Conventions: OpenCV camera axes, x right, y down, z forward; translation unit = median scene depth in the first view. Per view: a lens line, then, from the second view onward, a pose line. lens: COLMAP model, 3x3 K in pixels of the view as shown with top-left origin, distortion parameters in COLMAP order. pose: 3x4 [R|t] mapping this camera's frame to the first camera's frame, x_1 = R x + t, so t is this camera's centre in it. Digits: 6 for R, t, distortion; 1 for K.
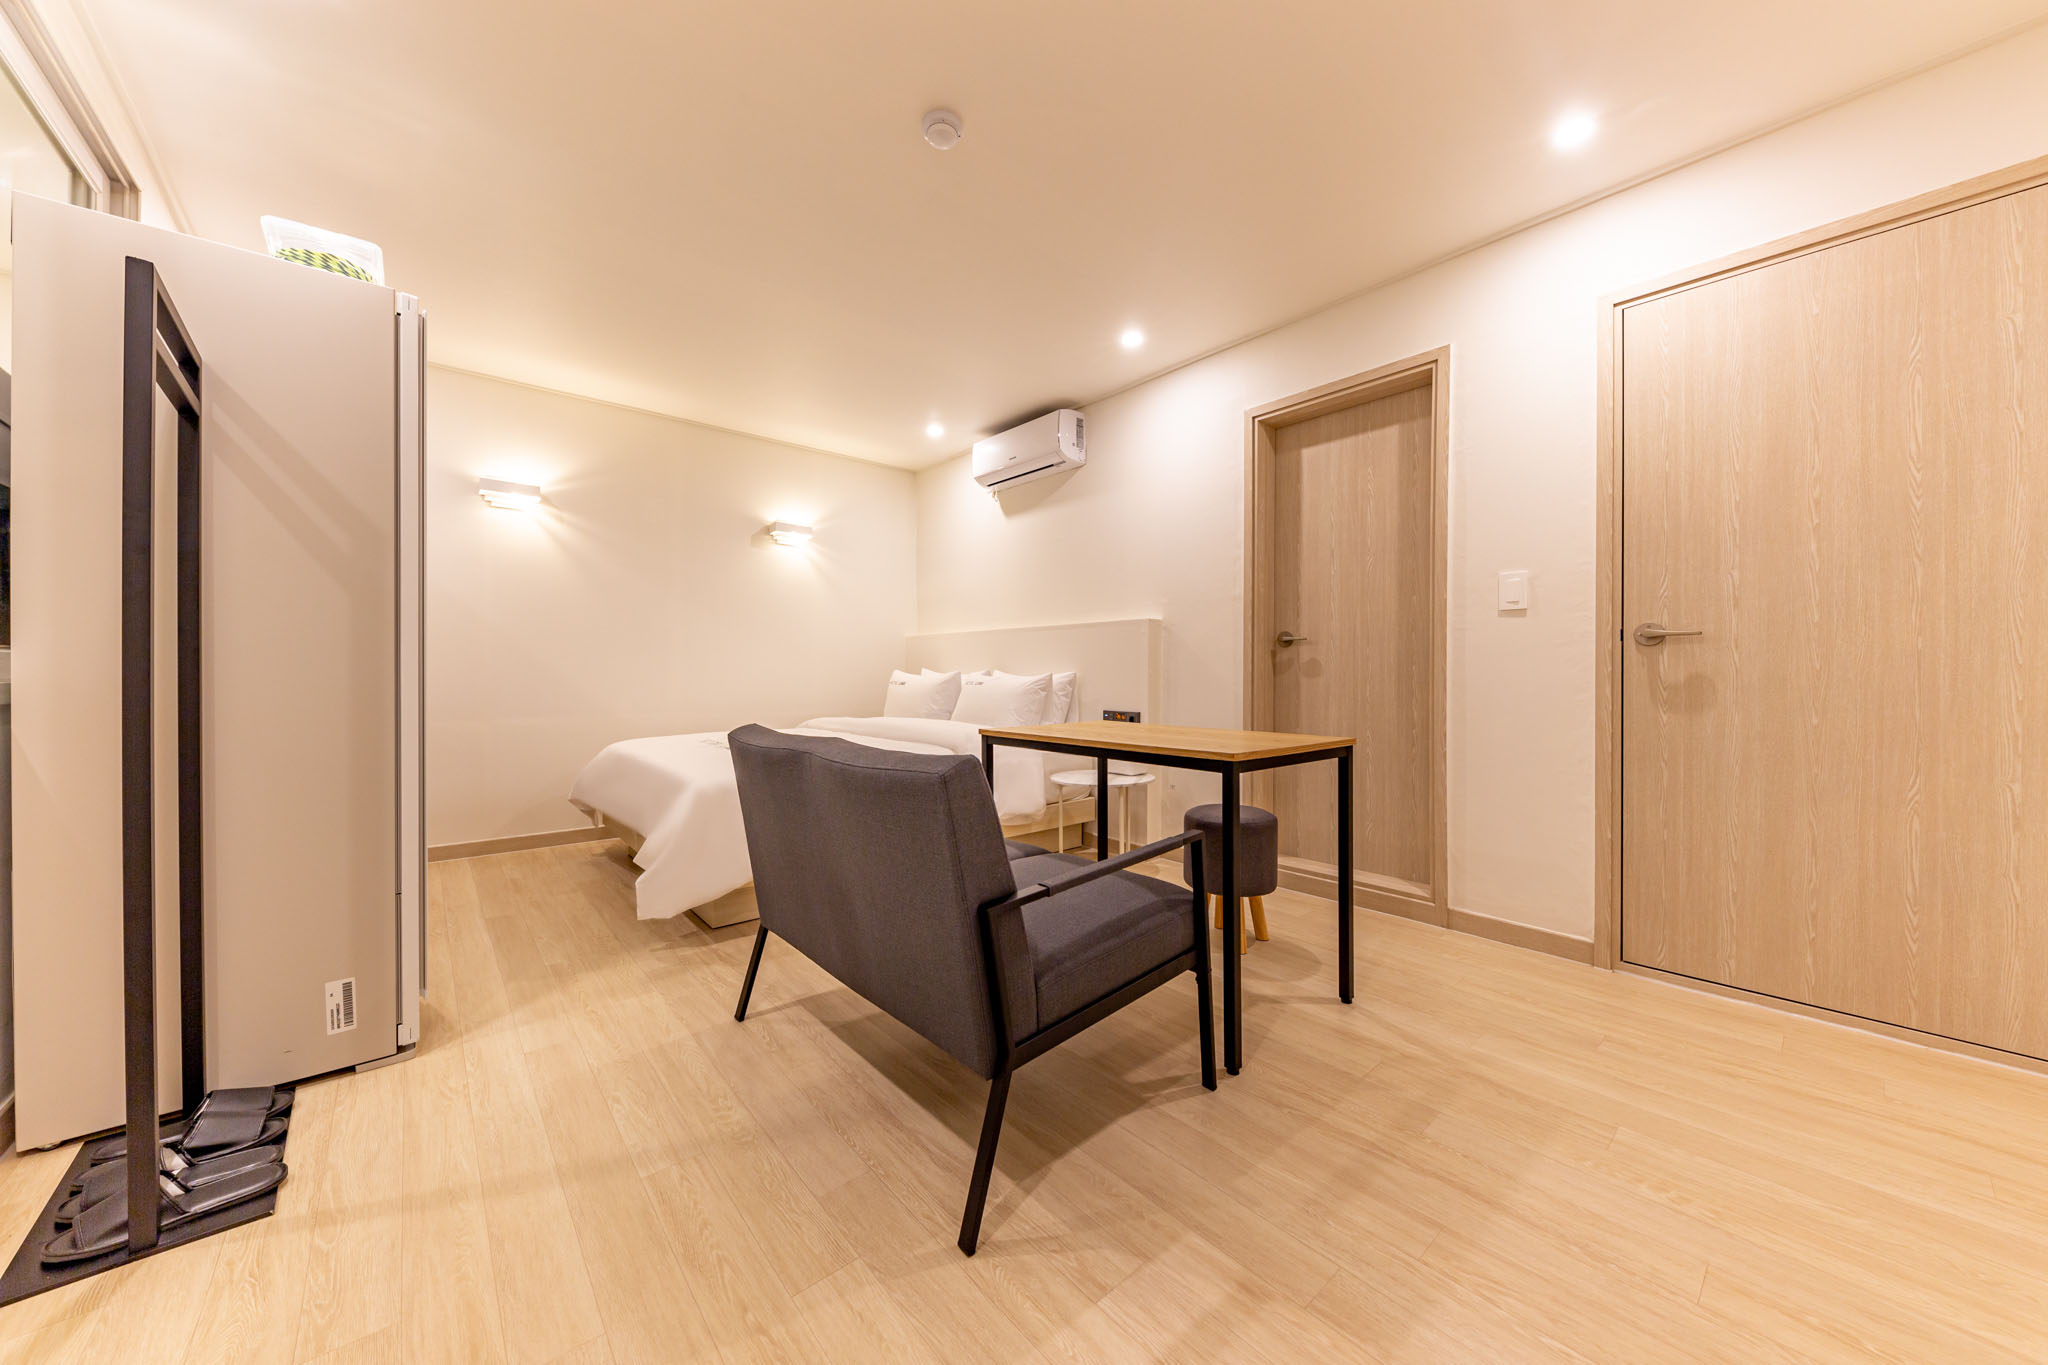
lens RADIAL K [[698.3, 0, 1024.0], [0, 698.3, 682.5], [0, 0, 1]] dist [-0.000146, -0.000100]
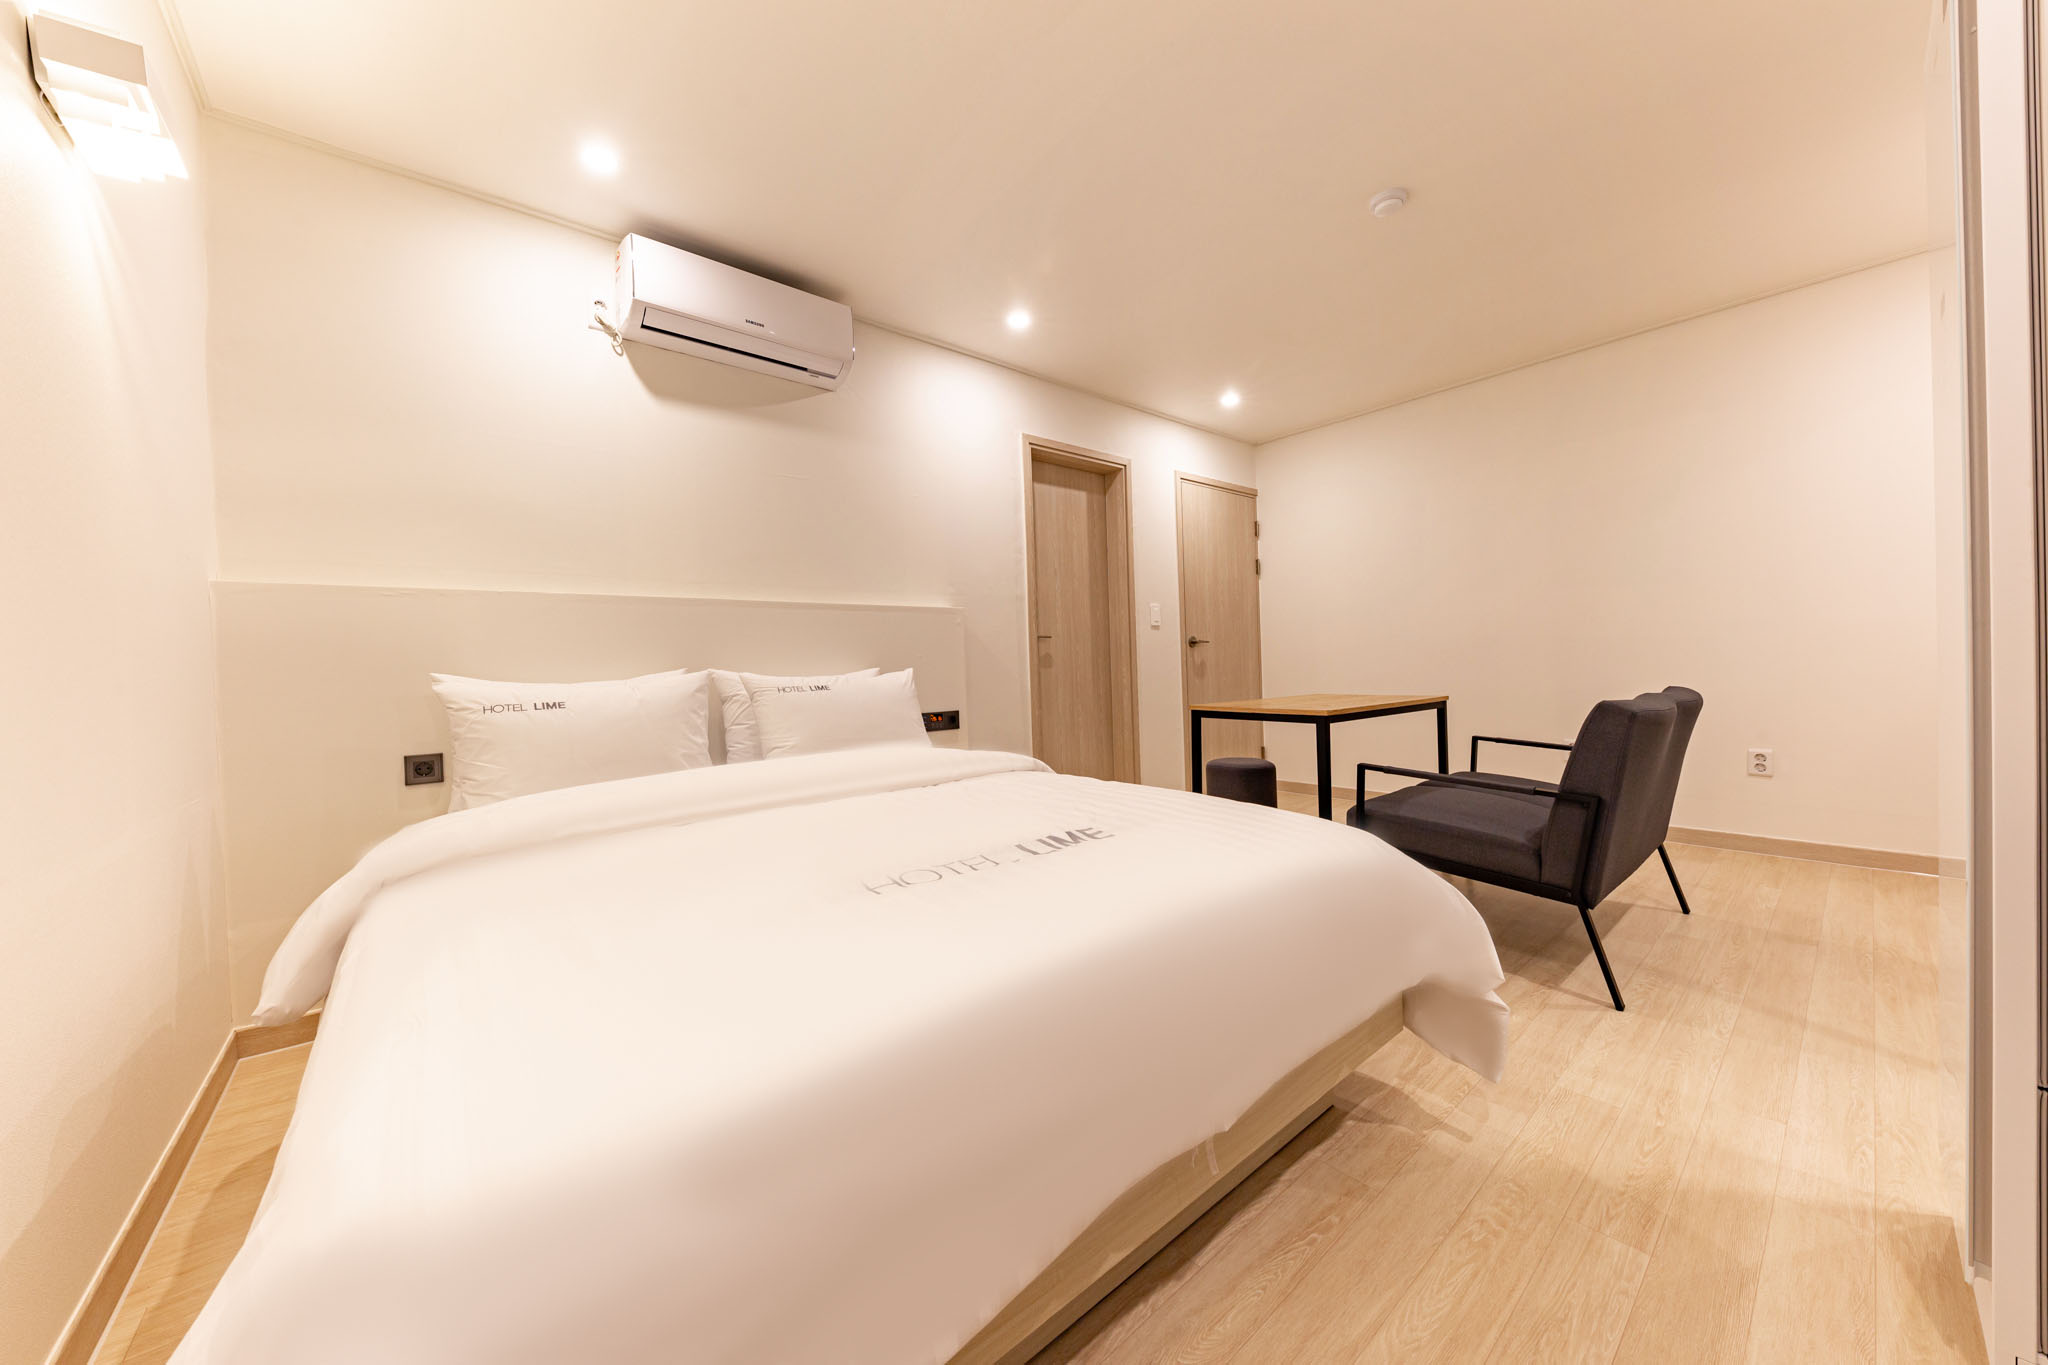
lens RADIAL K [[705.3, 0, 1019.0], [0, 705.3, 672.4], [0, 0, 1]] dist [0.001191, -0.000133]
pose [[0.025617, -0.017377, 0.999521, -1.276694], [0.036571, 0.999196, 0.016434, -0.032783], [-0.999003, 0.036132, 0.026232, 1.524018]]
